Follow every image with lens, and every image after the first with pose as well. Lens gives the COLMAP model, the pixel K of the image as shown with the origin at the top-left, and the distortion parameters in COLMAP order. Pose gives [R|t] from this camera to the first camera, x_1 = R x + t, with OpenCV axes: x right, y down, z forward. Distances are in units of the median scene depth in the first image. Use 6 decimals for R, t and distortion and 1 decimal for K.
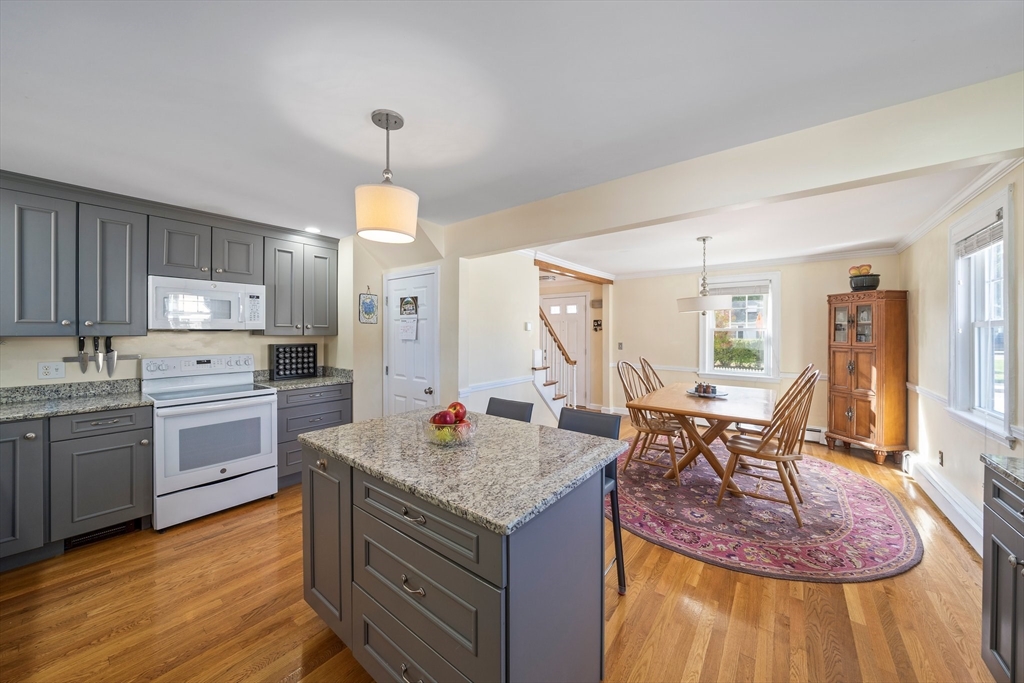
lens RADIAL K [[357.4, 0, 505.8], [0, 357.4, 332.9], [0, 0, 1]] dist [-0.002200, -0.000039]
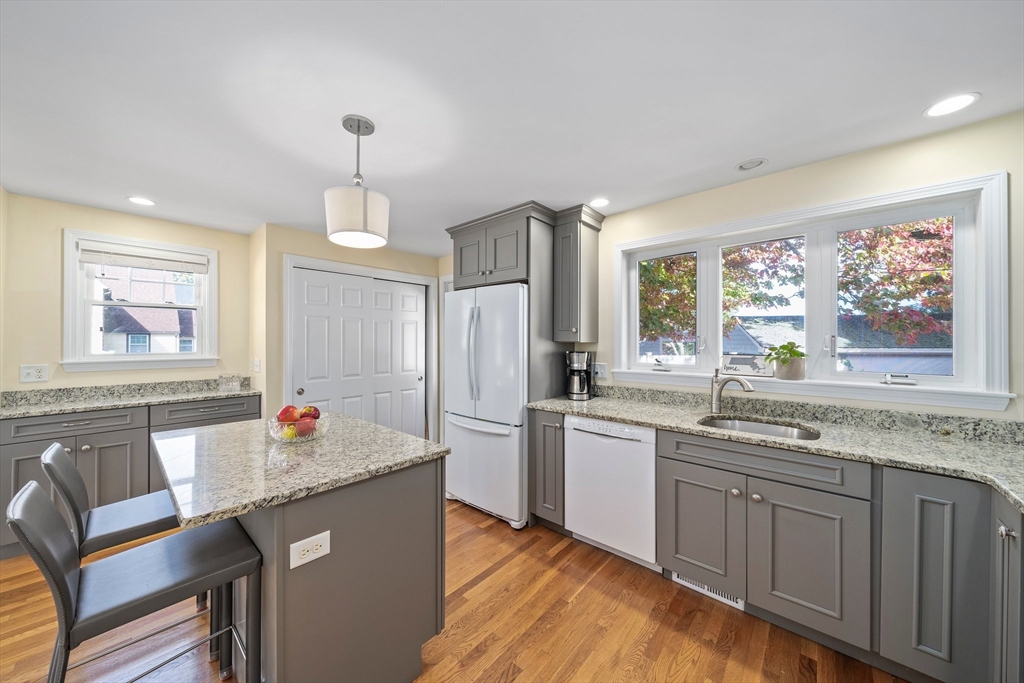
lens RADIAL K [[358.7, 0, 498.0], [0, 358.7, 339.8], [0, 0, 1]] dist [-0.000904, -0.000032]
pose [[-0.996892, -0.002867, 0.078726, -0.373567], [-0.002840, 0.999996, 0.000447, 0.004074], [-0.078727, 0.000222, -0.996896, 0.916809]]
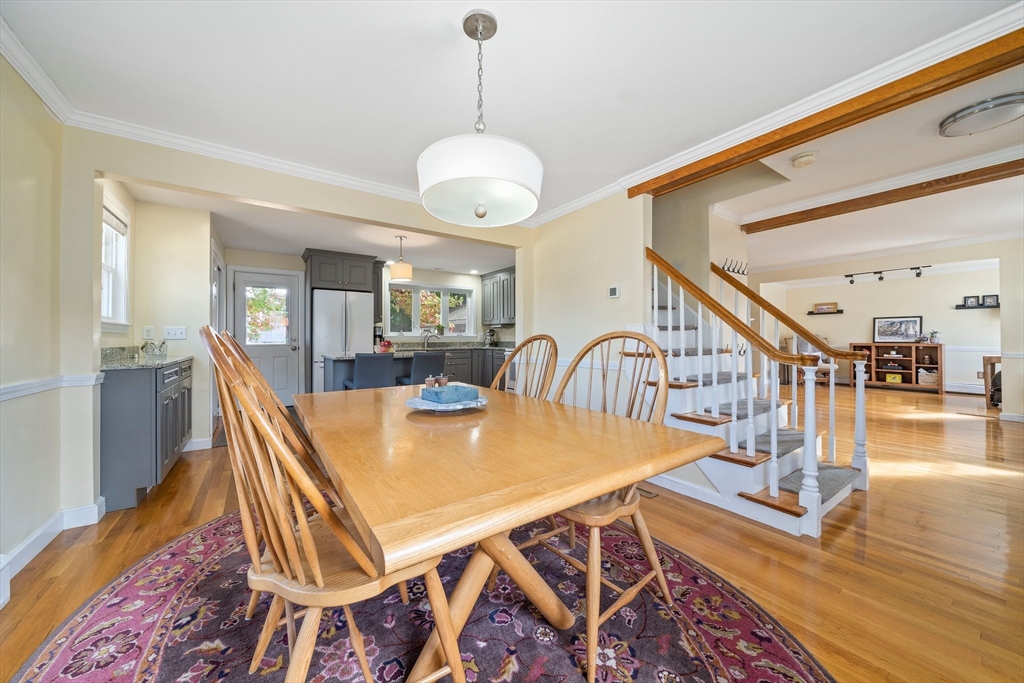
lens RADIAL K [[360.6, 0, 501.6], [0, 360.6, 335.8], [0, 0, 1]] dist [-0.002268, -0.000041]
pose [[-0.300882, -0.007617, -0.953631, 0.965821], [0.001067, 0.999965, -0.008324, 0.088186], [0.953661, -0.003522, -0.300863, 1.191612]]
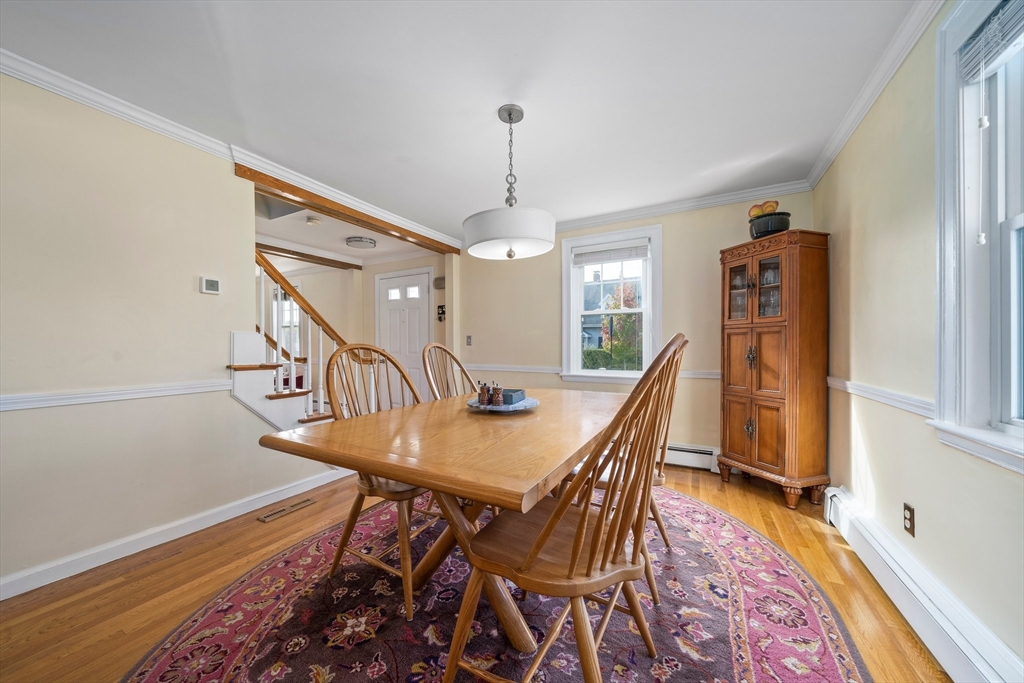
lens RADIAL K [[352.6, 0, 506.1], [0, 352.6, 349.7], [0, 0, 1]] dist [-0.003542, -0.000172]
pose [[0.986300, -0.006122, 0.164849, 0.480795], [0.004984, 0.999961, 0.007317, 0.087261], [-0.164887, -0.006395, 0.986292, 0.503395]]
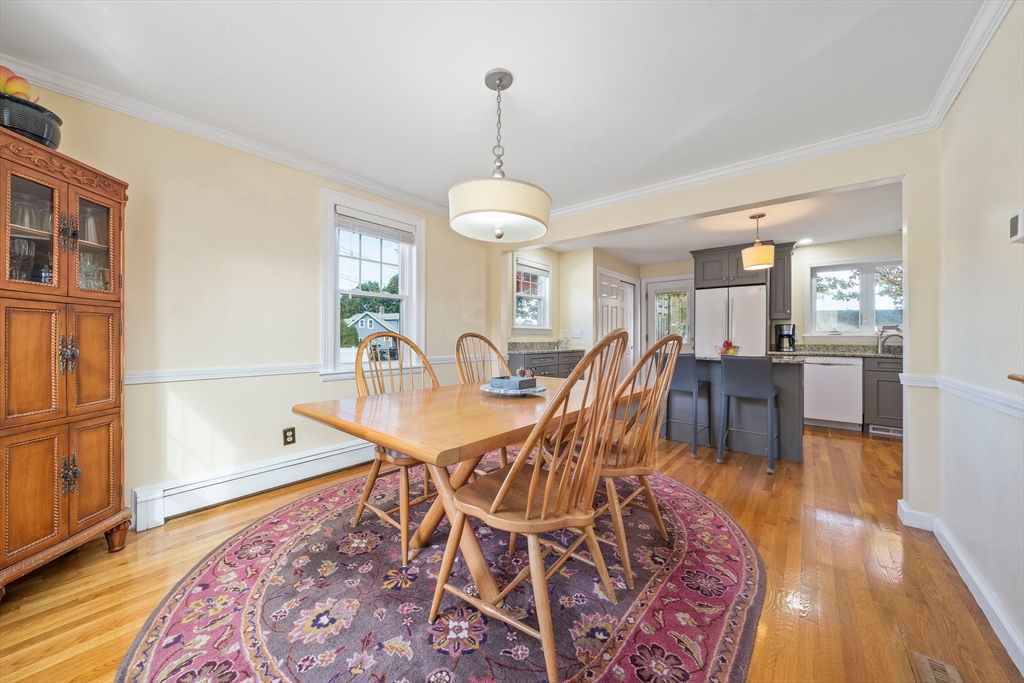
lens RADIAL K [[360.6, 0, 501.6], [0, 360.6, 335.8], [0, 0, 1]] dist [-0.002268, -0.000041]
pose [[-0.999206, -0.007468, 0.039147, 0.555172], [-0.007577, 0.999968, -0.002620, 0.086026], [-0.039126, -0.002915, -0.999230, 1.549056]]
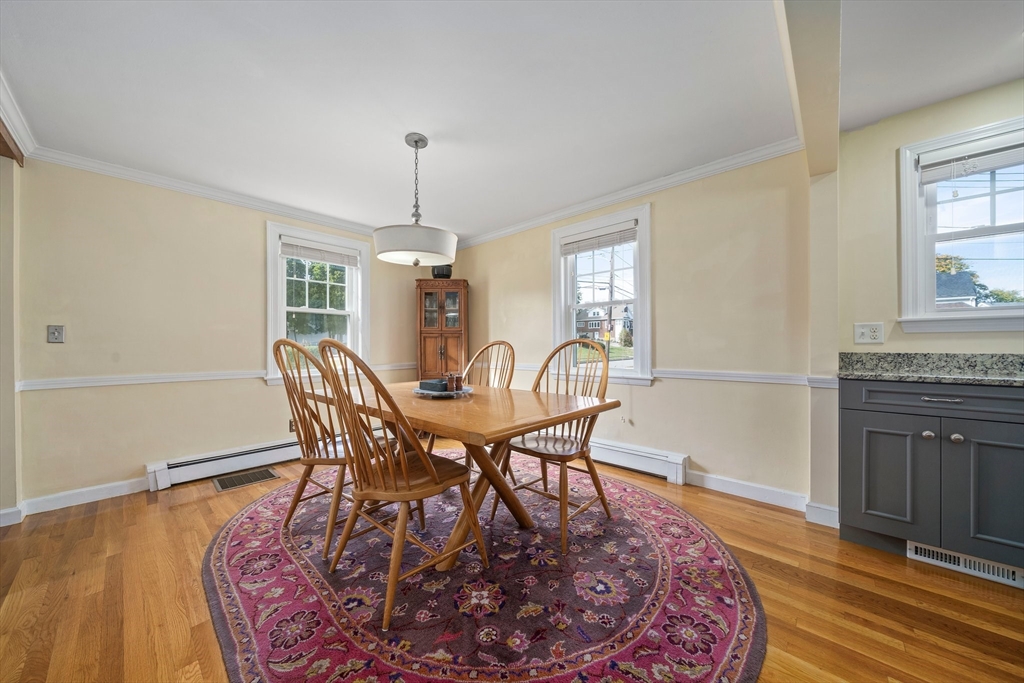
lens RADIAL K [[354.2, 0, 504.2], [0, 354.2, 344.8], [0, 0, 1]] dist [-0.004731, -0.000074]
pose [[0.077694, 0.001445, 0.996976, -0.034929], [0.005577, 0.999983, -0.001884, 0.089874], [-0.996962, 0.005706, 0.077685, 0.841408]]
